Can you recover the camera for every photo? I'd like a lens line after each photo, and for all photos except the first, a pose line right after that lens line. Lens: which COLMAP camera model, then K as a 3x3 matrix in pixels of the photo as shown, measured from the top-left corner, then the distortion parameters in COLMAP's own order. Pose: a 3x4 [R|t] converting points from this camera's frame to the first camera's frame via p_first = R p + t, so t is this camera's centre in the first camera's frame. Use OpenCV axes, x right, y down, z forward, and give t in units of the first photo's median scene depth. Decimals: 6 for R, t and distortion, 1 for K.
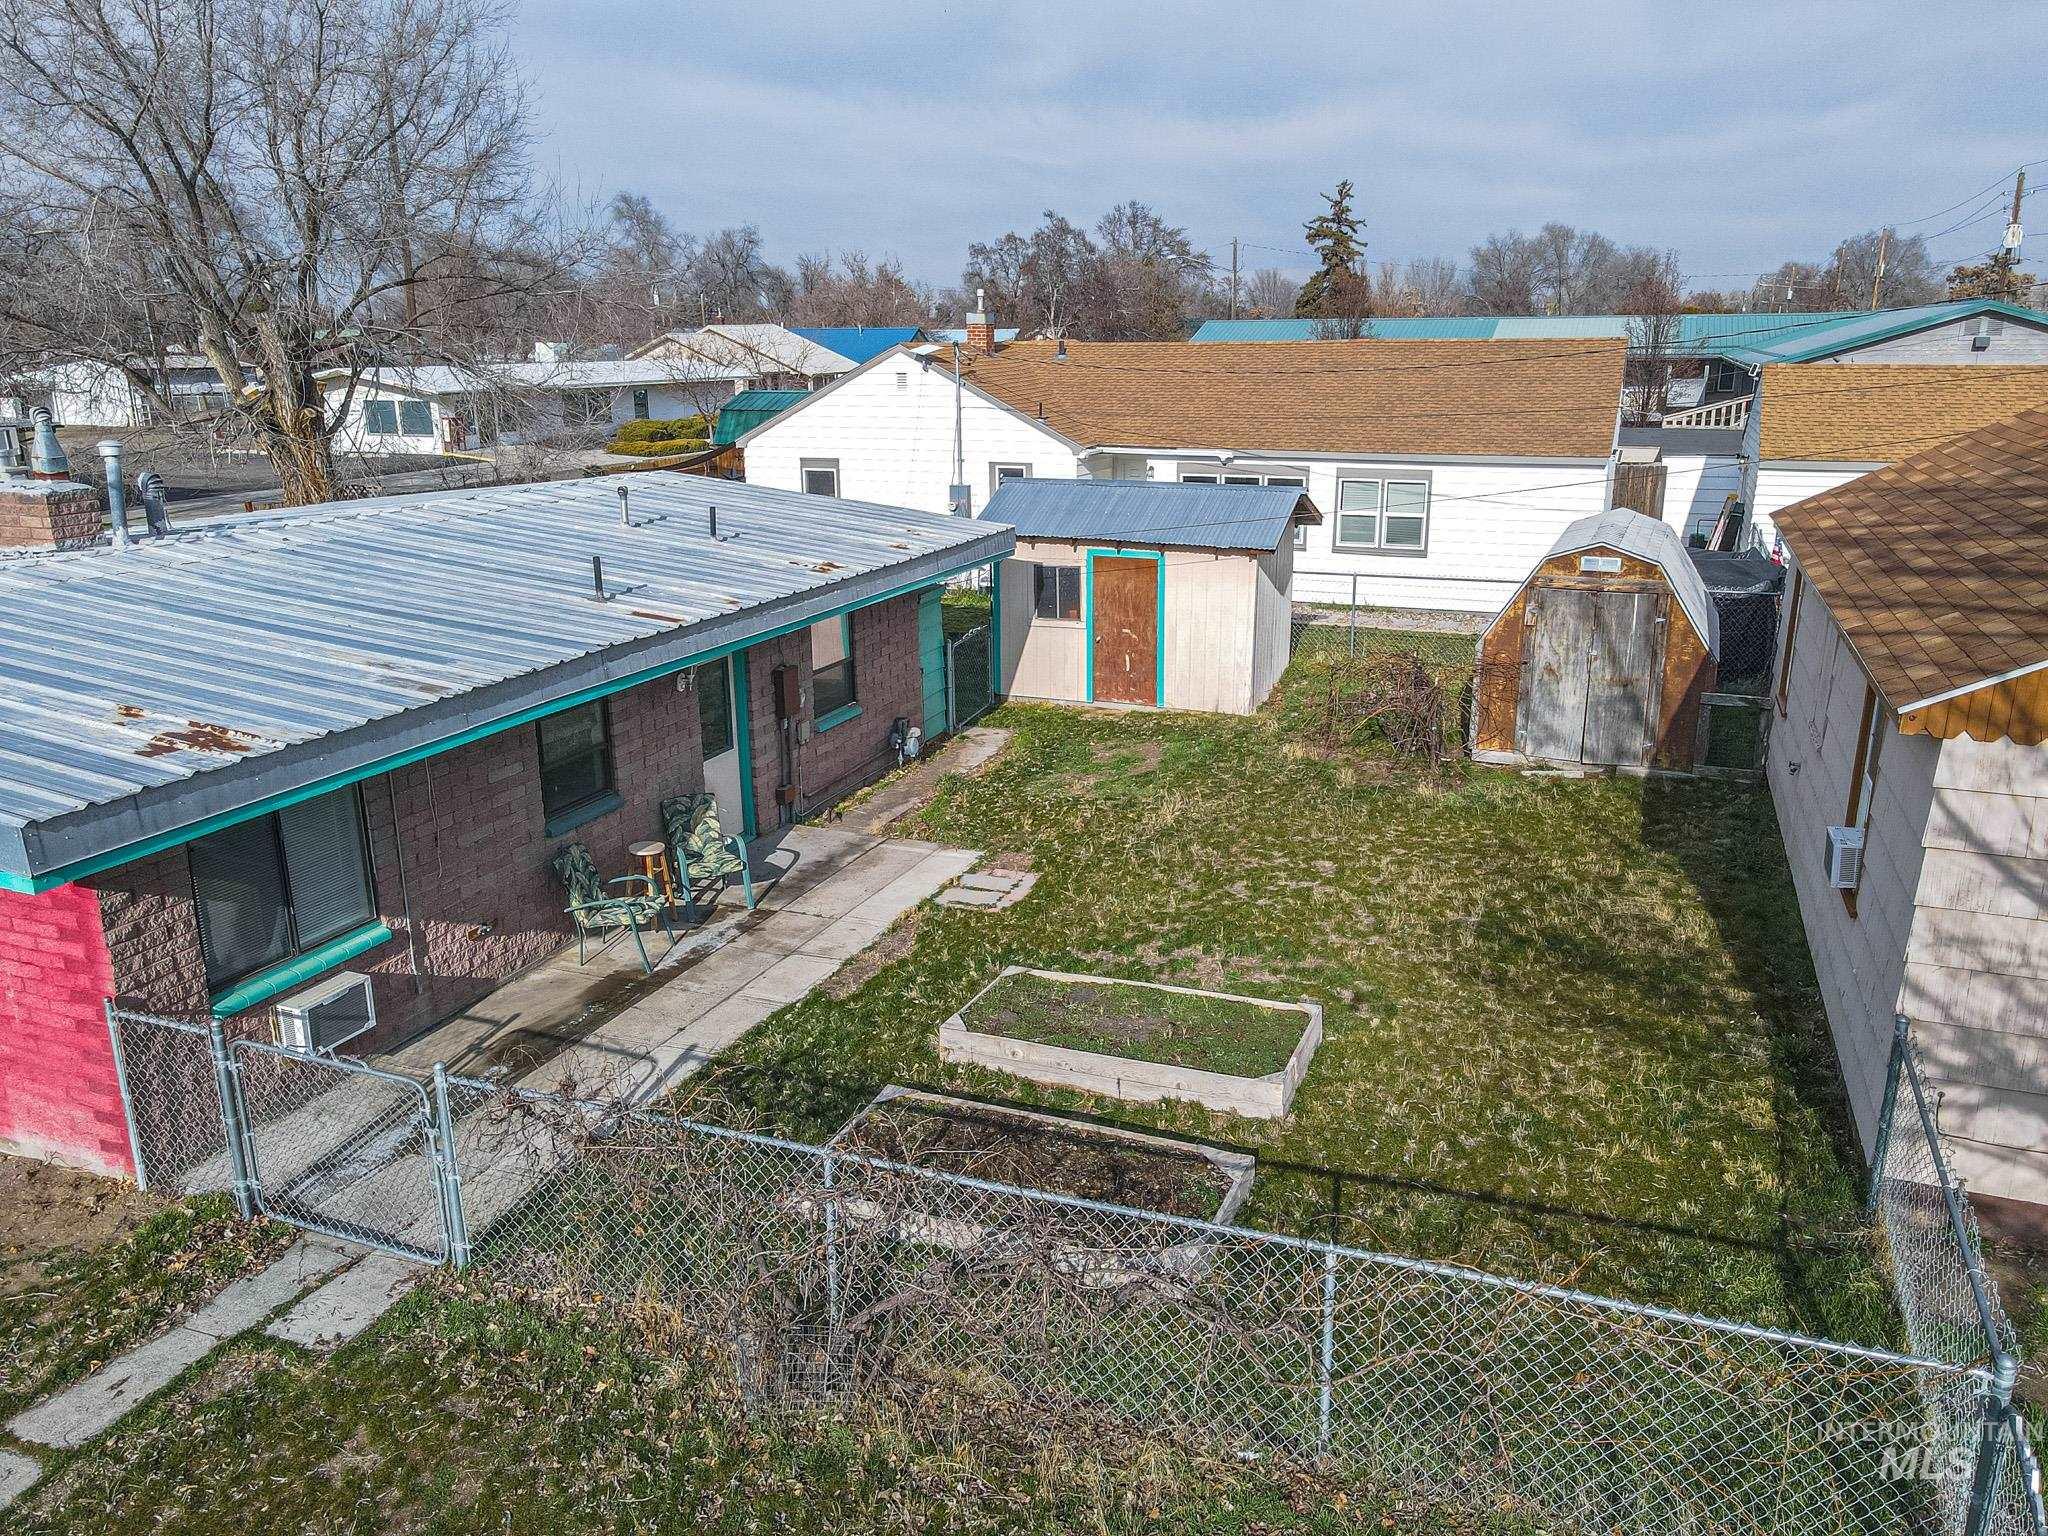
lens RADIAL K [[1501.7, 0, 1029.7], [0, 1501.7, 765.6], [0, 0, 1]] dist [-0.003000, 0.035121]
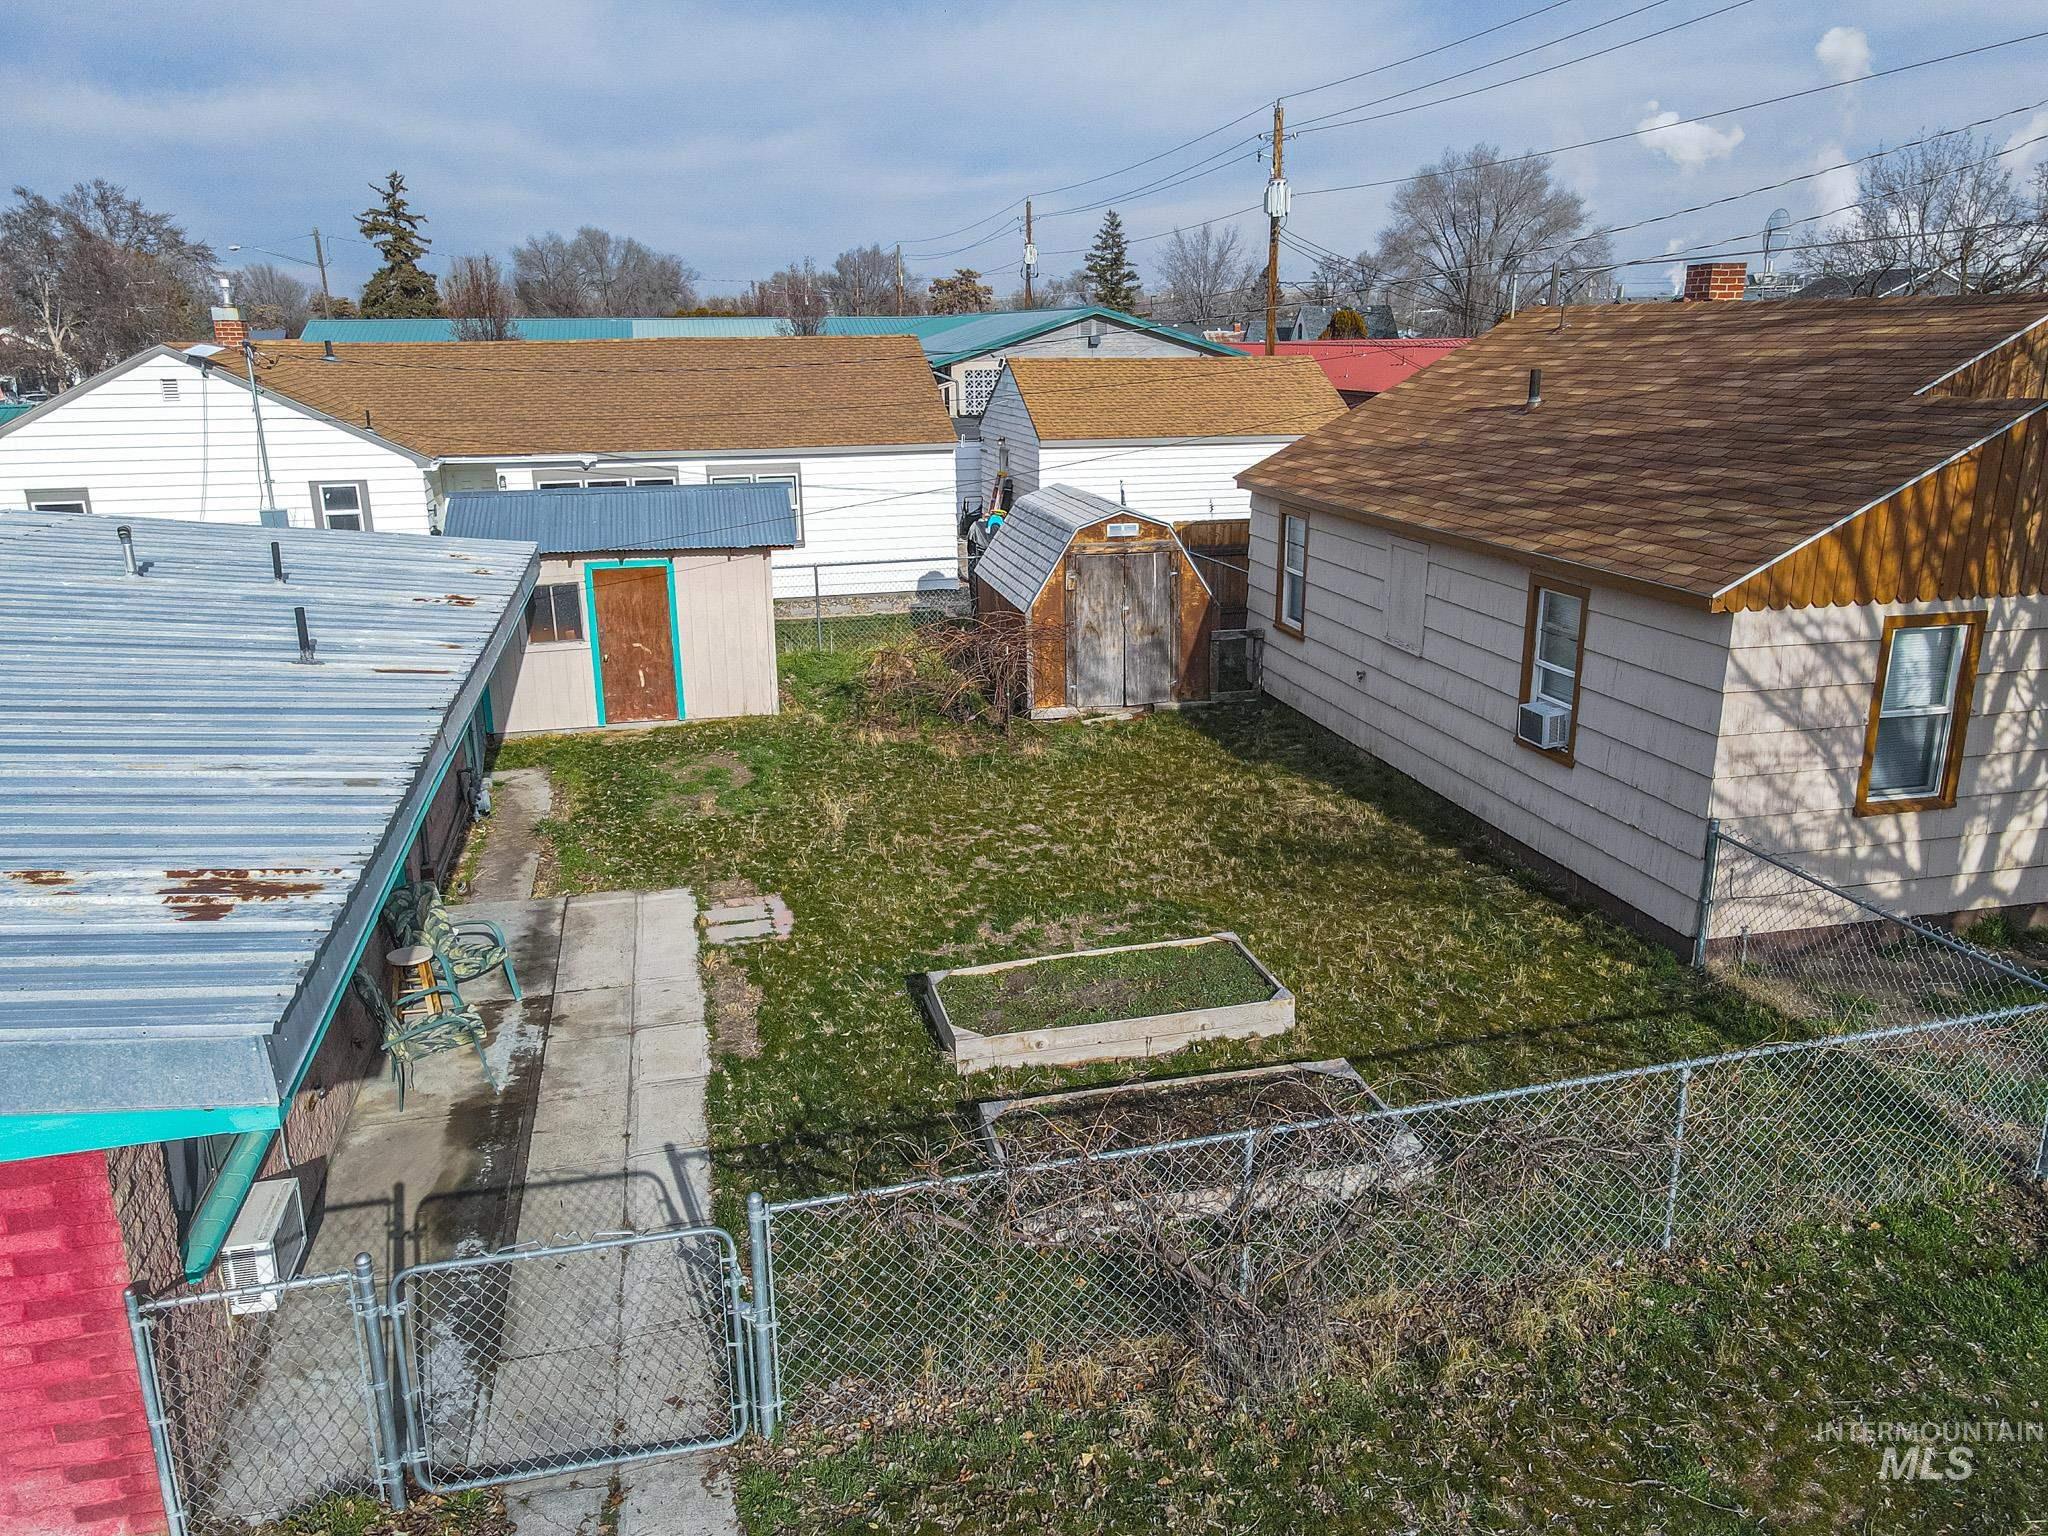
lens RADIAL K [[1501.7, 0, 1029.7], [0, 1501.7, 765.6], [0, 0, 1]] dist [-0.003000, 0.035121]
pose [[0.814781, -0.164191, 0.556033, -0.357904], [0.165074, 0.985064, 0.048989, -0.026960], [-0.555772, 0.051871, 0.829715, 0.109451]]
